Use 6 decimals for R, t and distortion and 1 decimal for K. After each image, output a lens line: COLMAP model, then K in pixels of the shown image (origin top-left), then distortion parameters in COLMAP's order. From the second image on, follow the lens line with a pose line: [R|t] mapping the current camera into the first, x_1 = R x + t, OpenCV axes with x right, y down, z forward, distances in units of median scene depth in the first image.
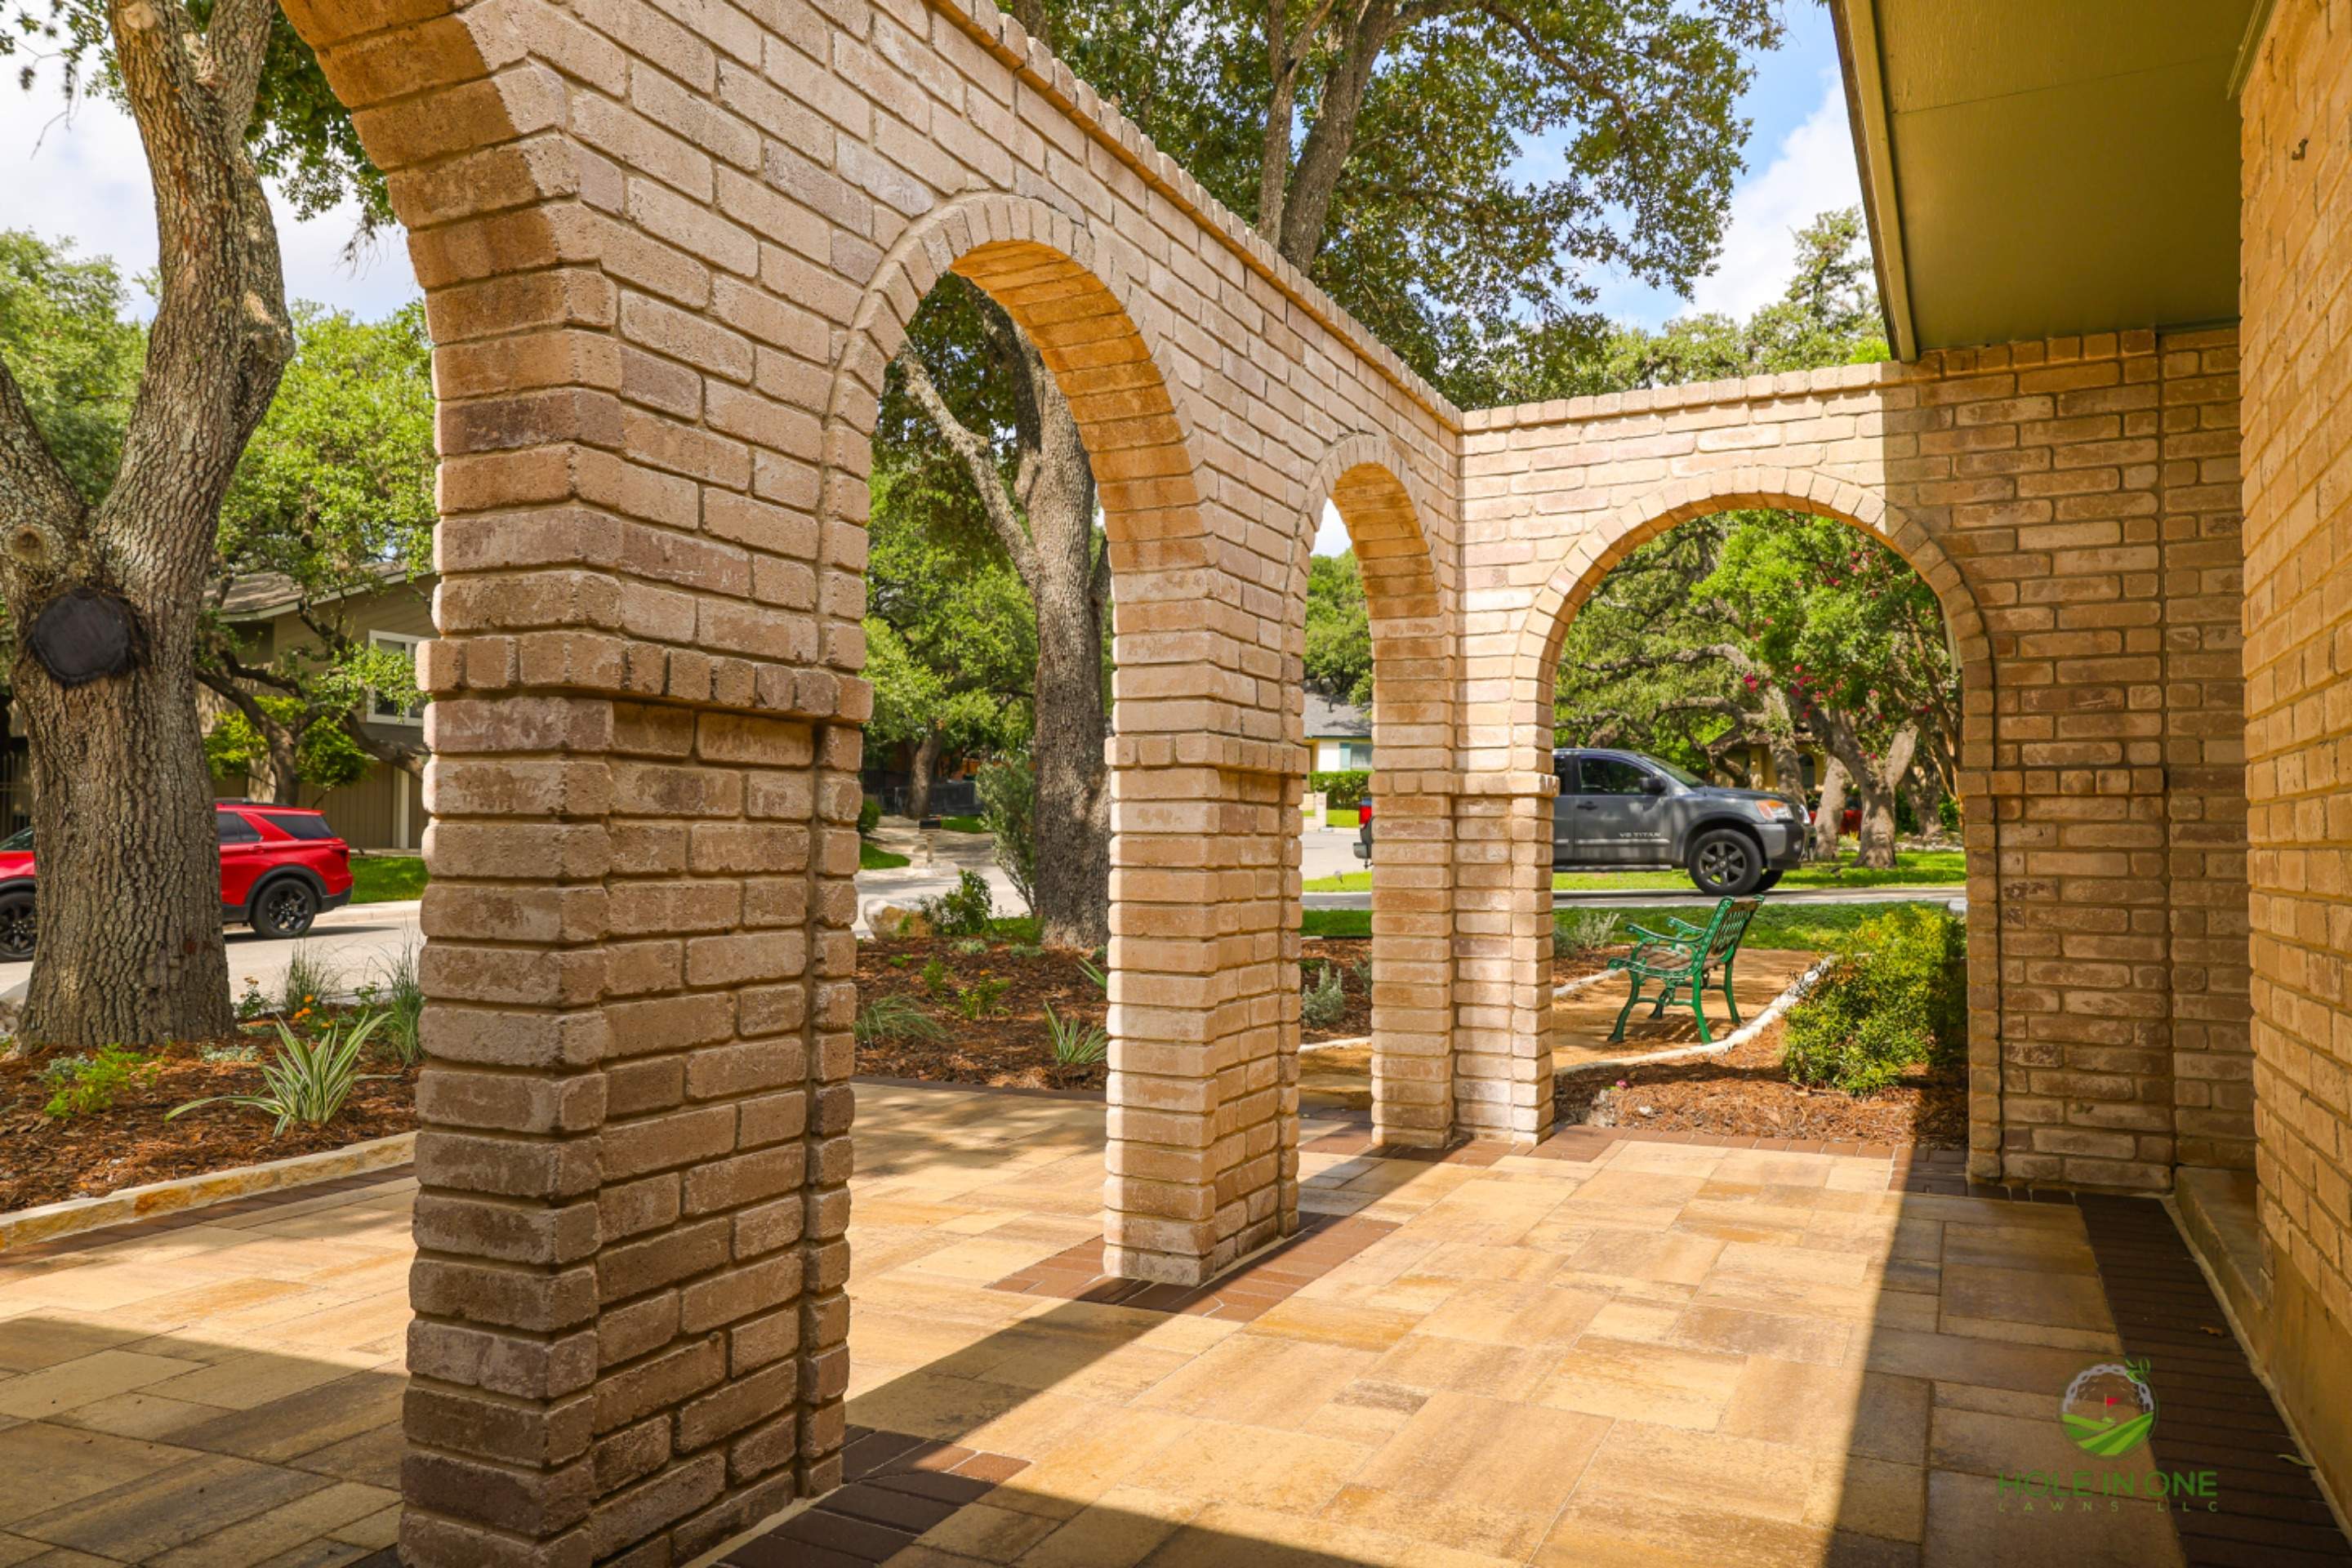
lens RADIAL K [[1603.2, 0, 1176.0], [0, 1603.2, 784.0], [0, 0, 1]] dist [0.031199, 0.008675]
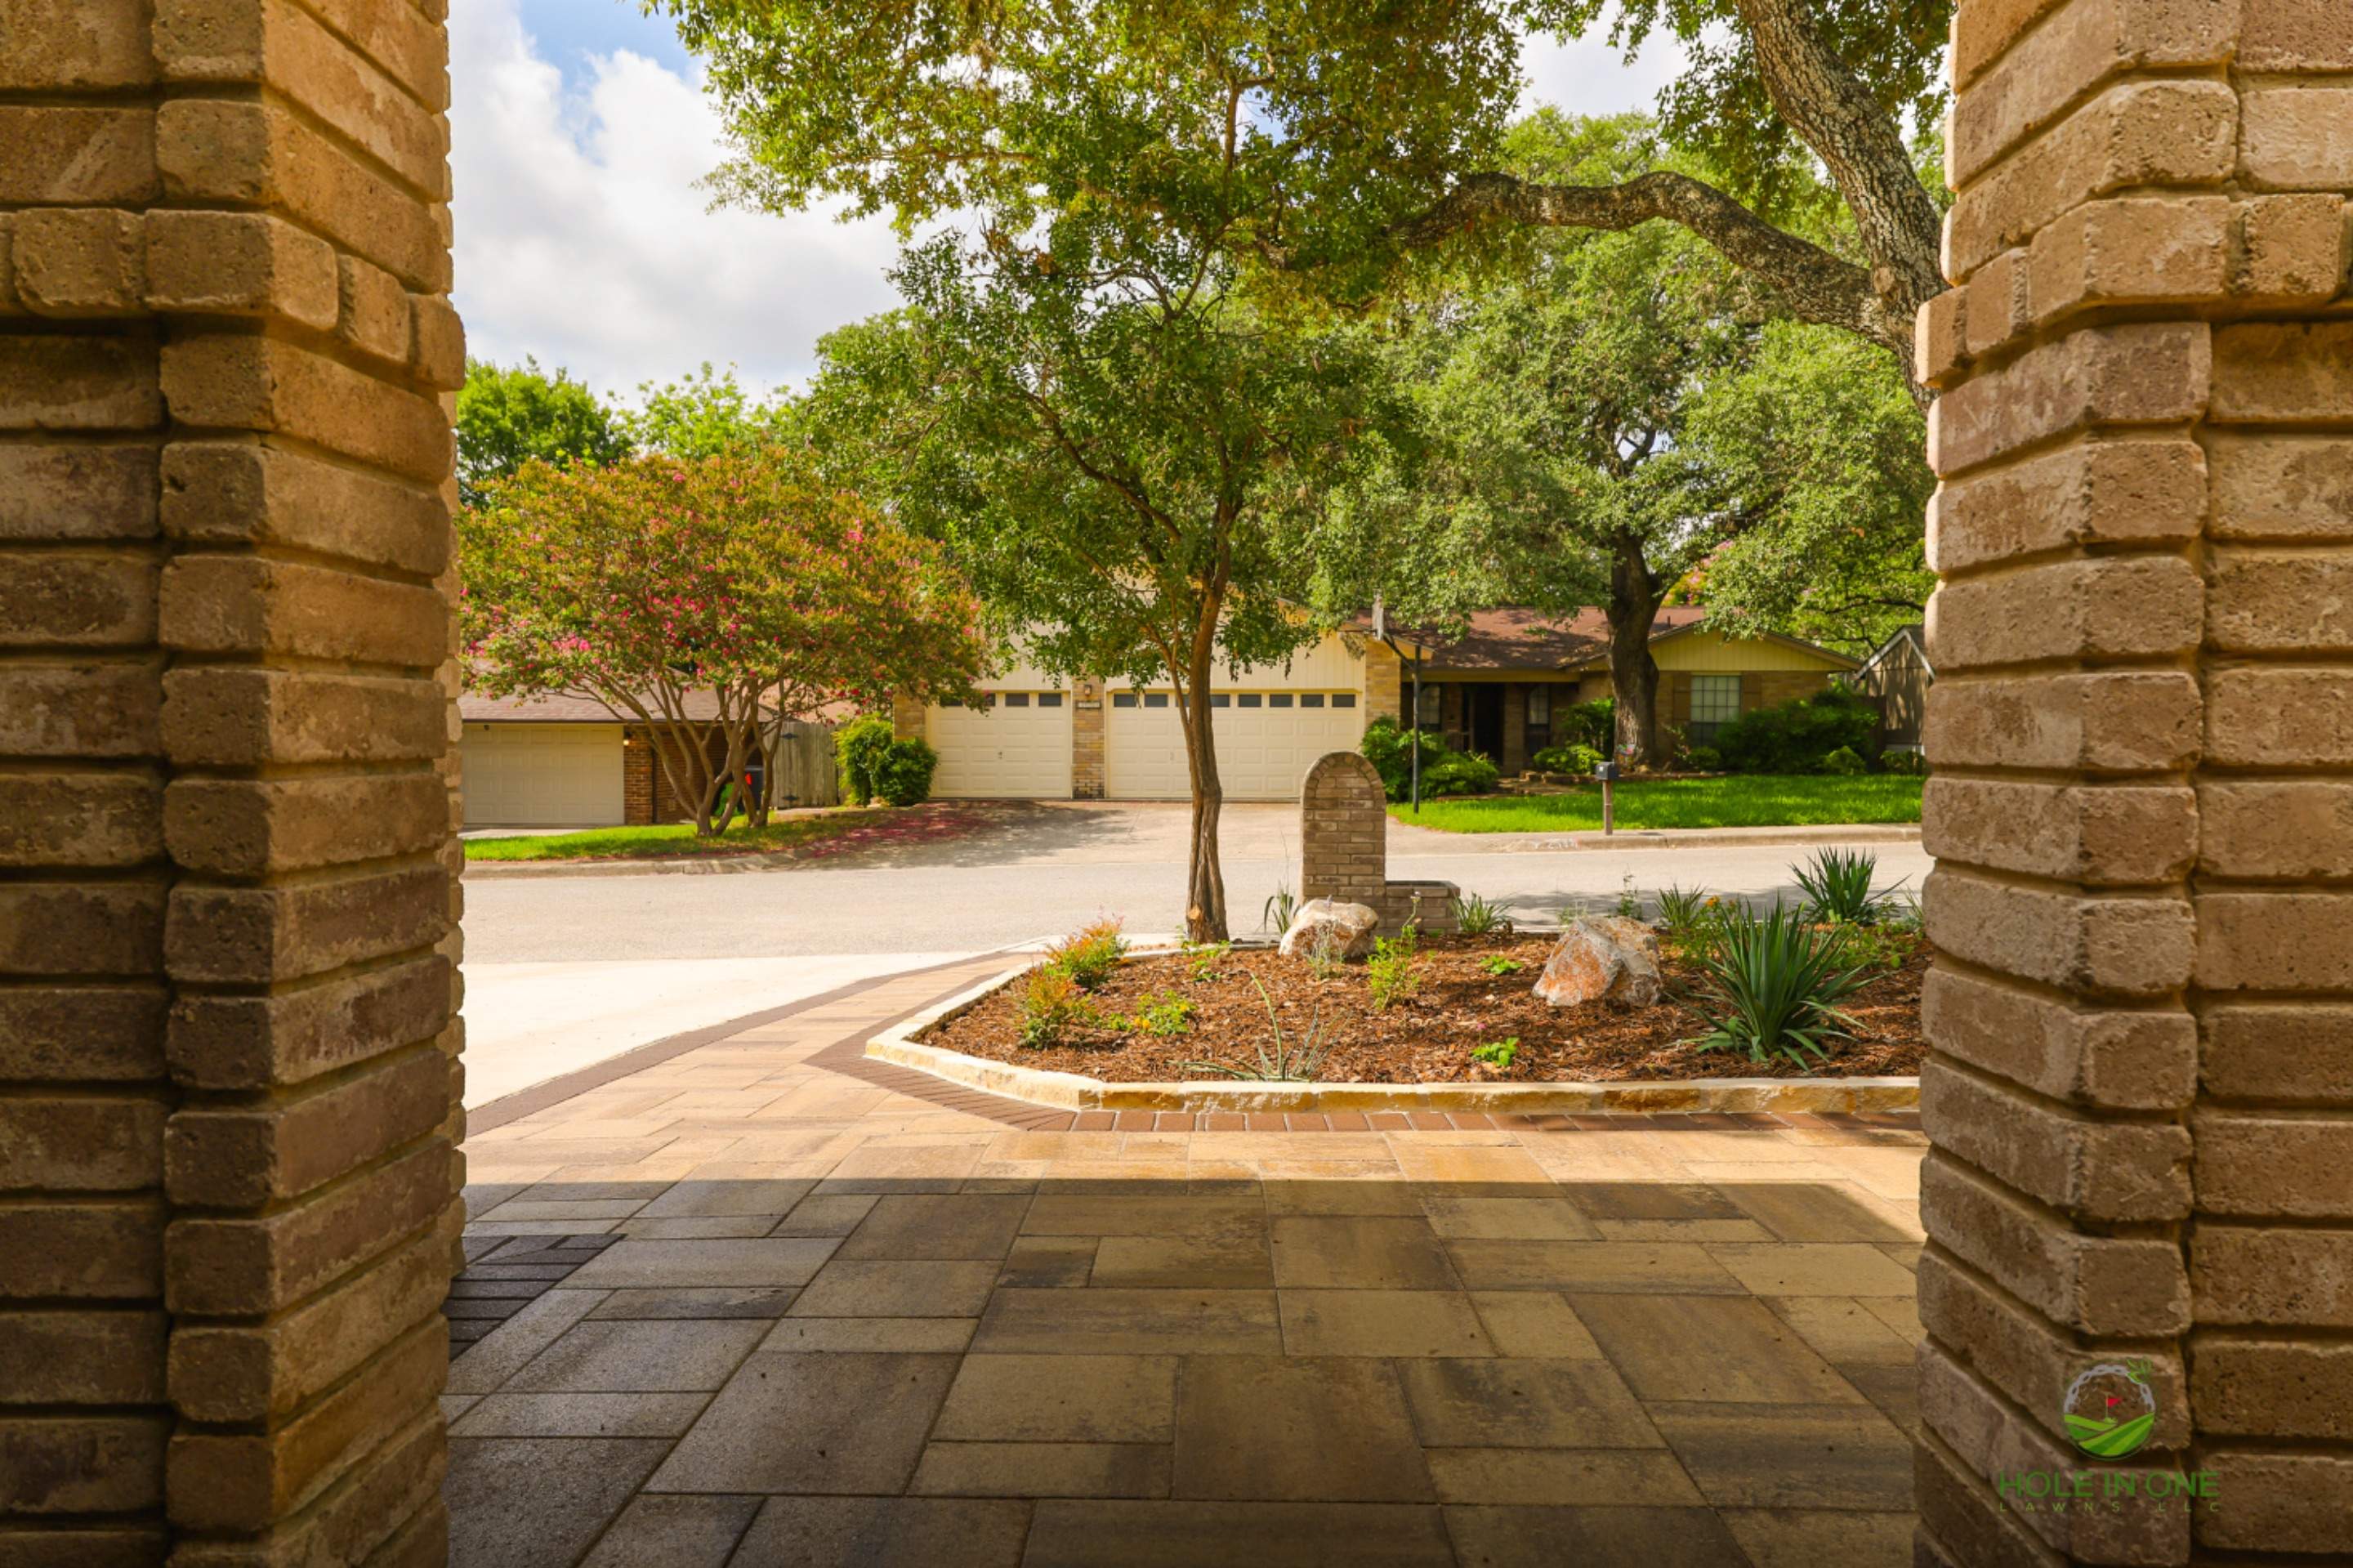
lens RADIAL K [[1604.0, 0, 1176.5], [0, 1604.0, 784.0], [0, 0, 1]] dist [0.031199, 0.008675]
pose [[0.421403, 0.021096, -0.906628, -0.001815], [0.033214, 0.998700, 0.038677, 0.046051], [0.906265, -0.046411, 0.420154, 0.308346]]
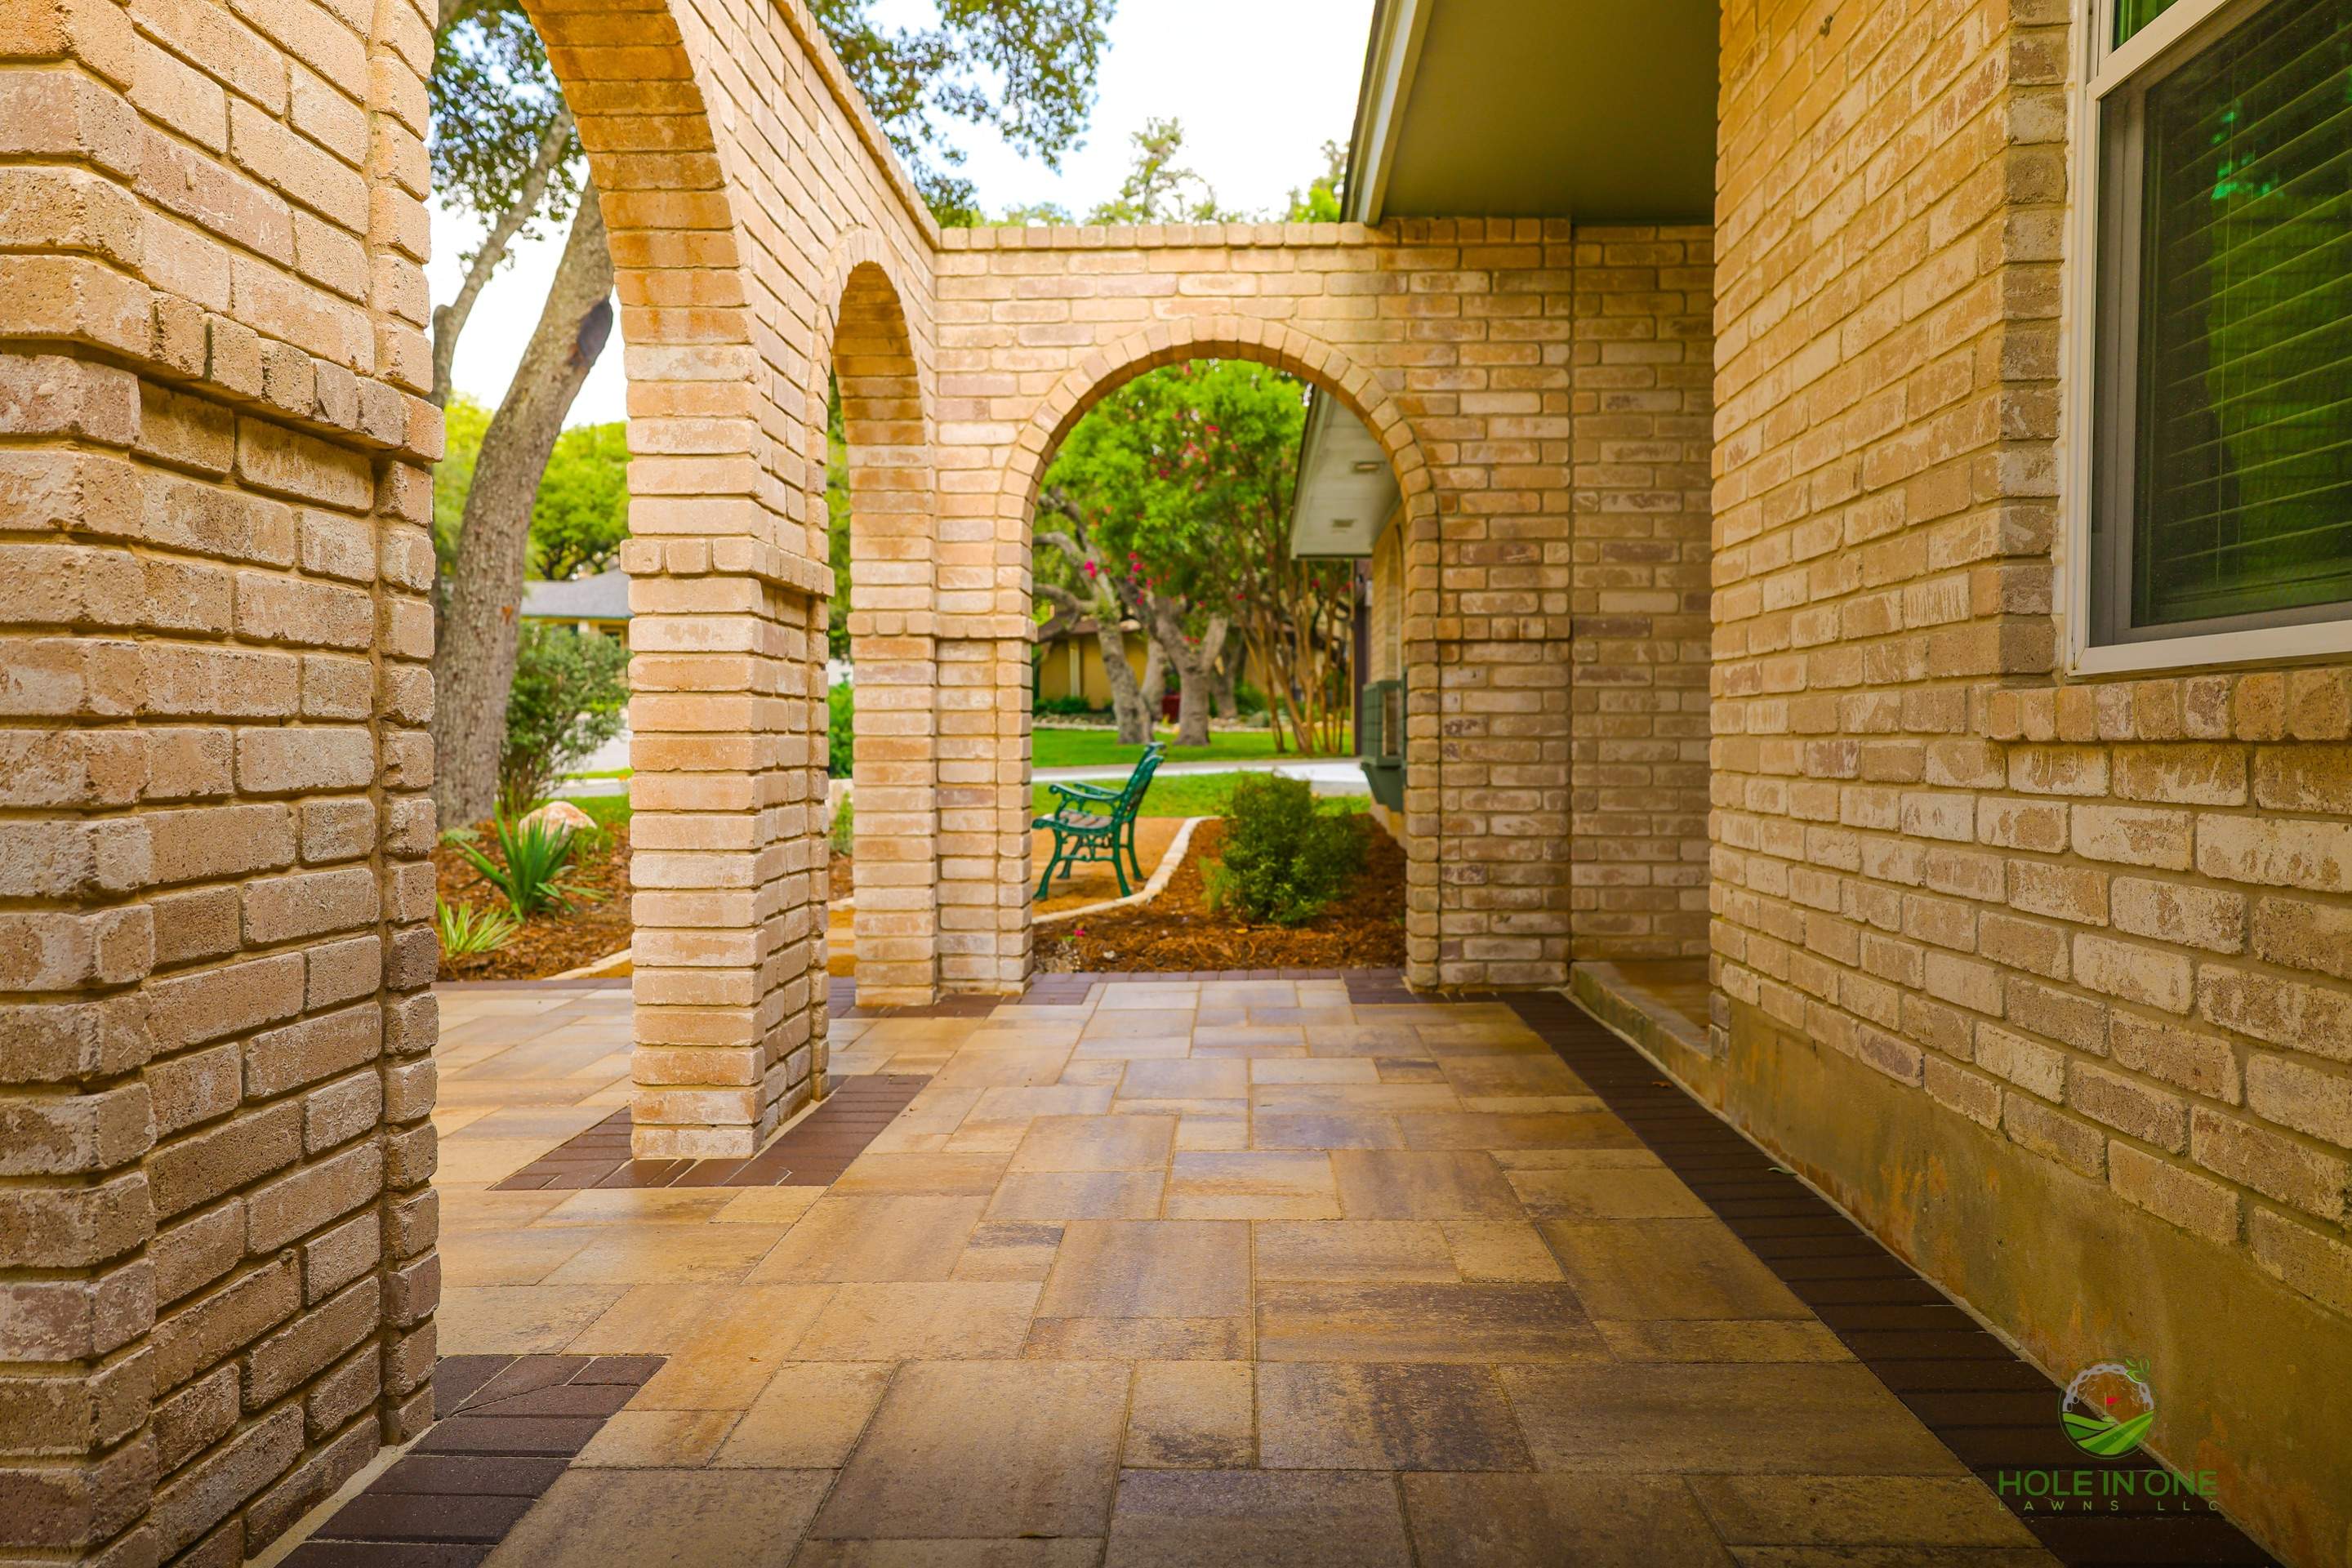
lens RADIAL K [[1618.5, 0, 1176.0], [0, 1618.5, 784.0], [0, 0, 1]] dist [0.035962, -0.000786]
pose [[0.913656, -0.020843, 0.405953, -0.155987], [-0.006625, 0.997788, 0.066141, 0.050378], [-0.406434, -0.063120, 0.911497, 0.105860]]
